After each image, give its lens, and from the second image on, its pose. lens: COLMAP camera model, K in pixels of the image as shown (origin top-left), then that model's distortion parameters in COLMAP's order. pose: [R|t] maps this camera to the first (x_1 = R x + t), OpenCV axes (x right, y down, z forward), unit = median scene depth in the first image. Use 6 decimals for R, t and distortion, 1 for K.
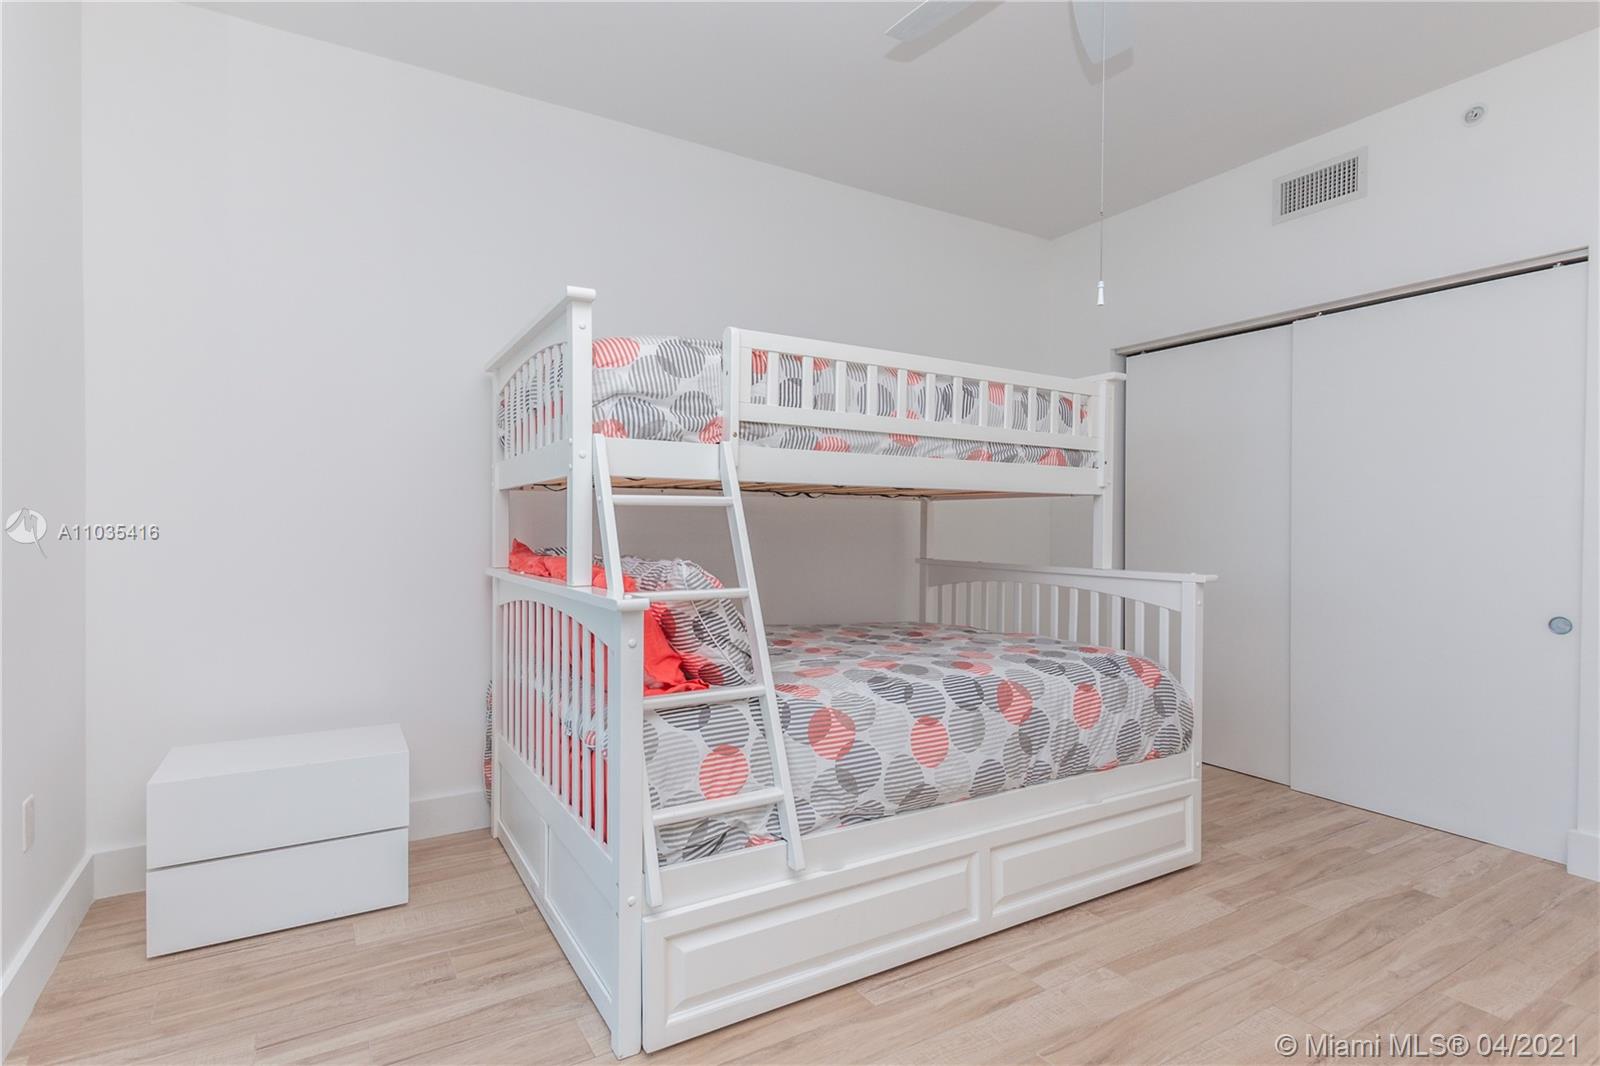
lens RADIAL K [[748.8, 0, 800.8], [0, 748.8, 549.0], [0, 0, 1]] dist [0.012885, -0.002320]
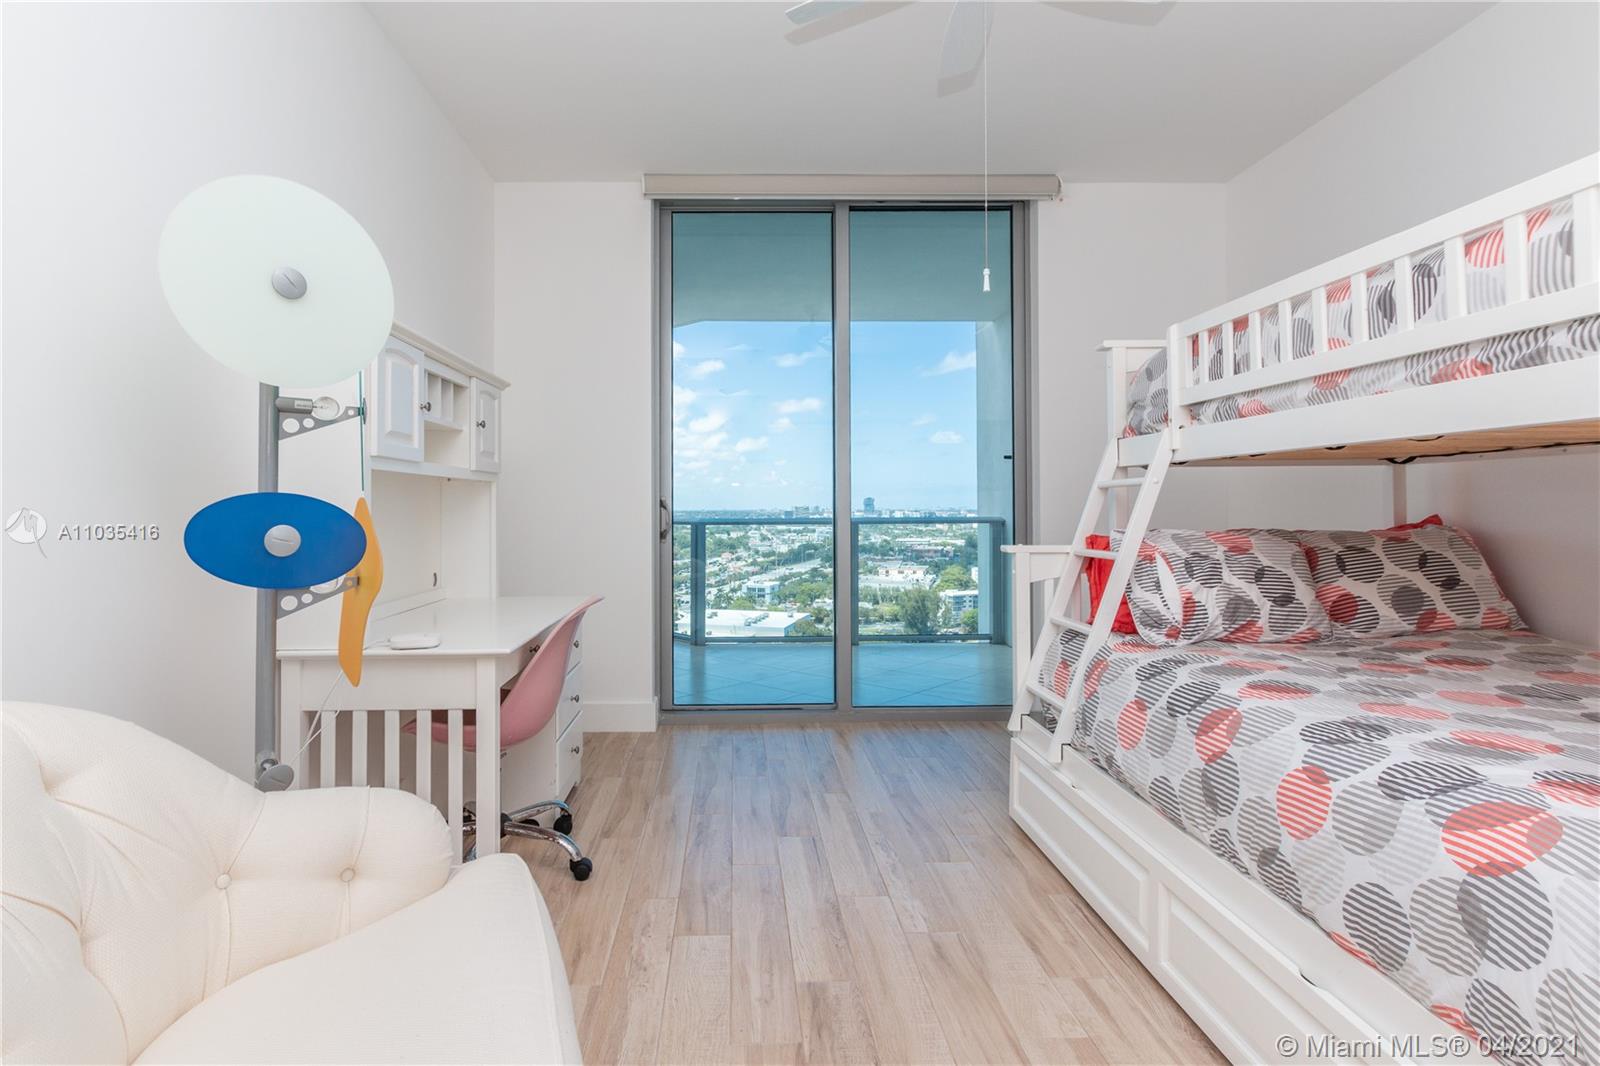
lens RADIAL K [[748.8, 0, 758.8], [0, 748.8, 495.8], [0, 0, 1]] dist [0.012885, -0.002320]
pose [[-0.453615, -0.013971, -0.891088, 1.051858], [-0.018404, 0.999811, -0.006307, -0.018087], [0.891008, 0.013538, -0.453786, 0.843902]]
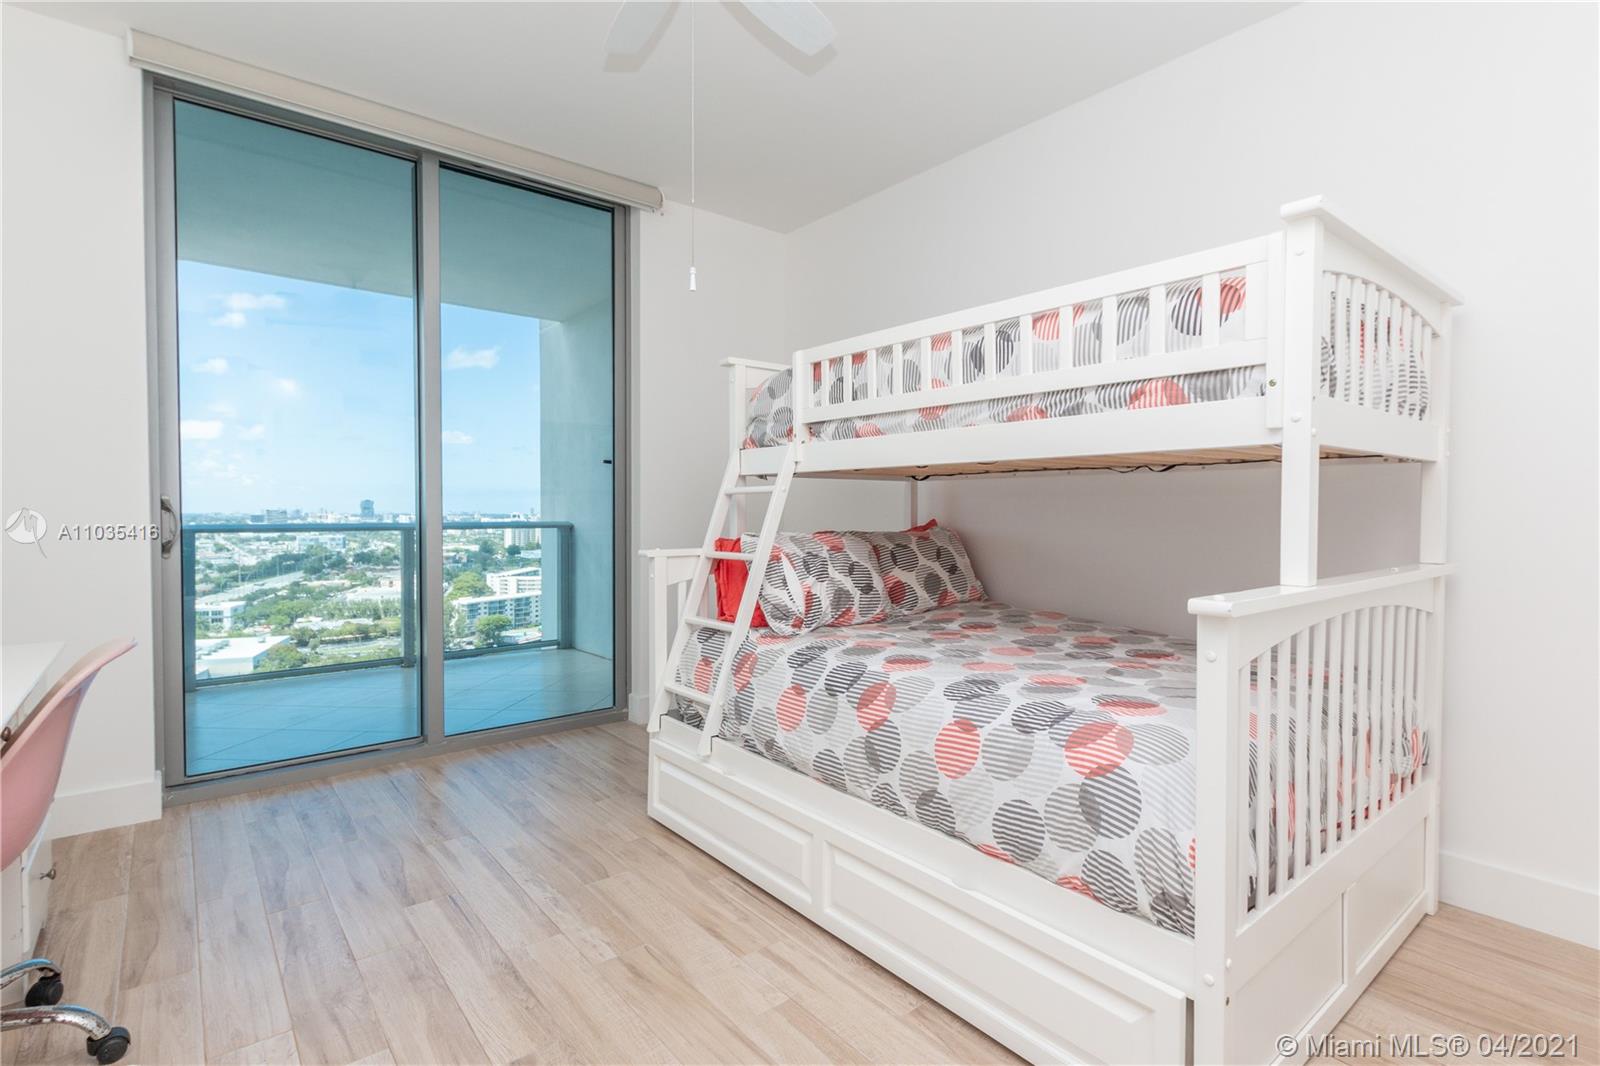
lens RADIAL K [[748.8, 0, 769.7], [0, 748.8, 527.7], [0, 0, 1]] dist [0.012885, -0.002320]
pose [[0.167169, 0.019730, -0.985731, 1.021095], [-0.025772, 0.999546, 0.015636, -0.013720], [0.985591, 0.022790, 0.167602, 0.656974]]
